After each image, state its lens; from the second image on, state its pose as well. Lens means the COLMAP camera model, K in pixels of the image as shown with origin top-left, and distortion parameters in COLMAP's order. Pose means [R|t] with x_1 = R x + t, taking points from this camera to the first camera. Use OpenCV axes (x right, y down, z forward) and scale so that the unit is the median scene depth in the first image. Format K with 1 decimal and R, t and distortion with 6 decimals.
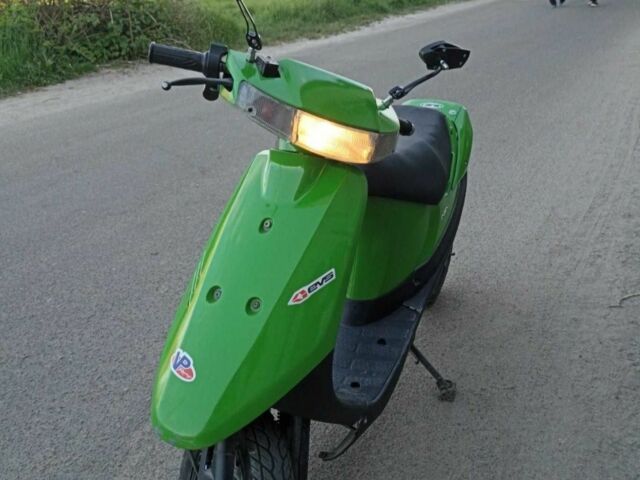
lens RADIAL K [[621.0, 0, 320.0], [0, 621.0, 240.0], [0, 0, 1]] dist [0.042510, -0.016495]
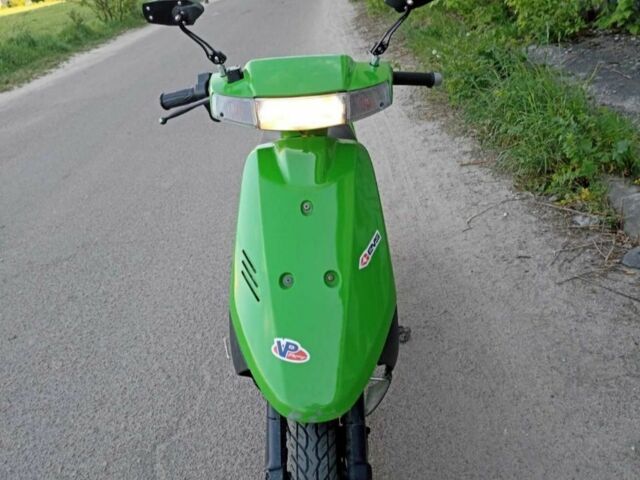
lens RADIAL K [[621.0, 0, 320.0], [0, 621.0, 240.0], [0, 0, 1]] dist [0.042510, -0.016495]
pose [[0.865749, -0.298319, 0.401851, -0.257363], [0.312704, 0.949343, 0.031065, -0.001199], [-0.390761, 0.098766, 0.915178, 0.006007]]
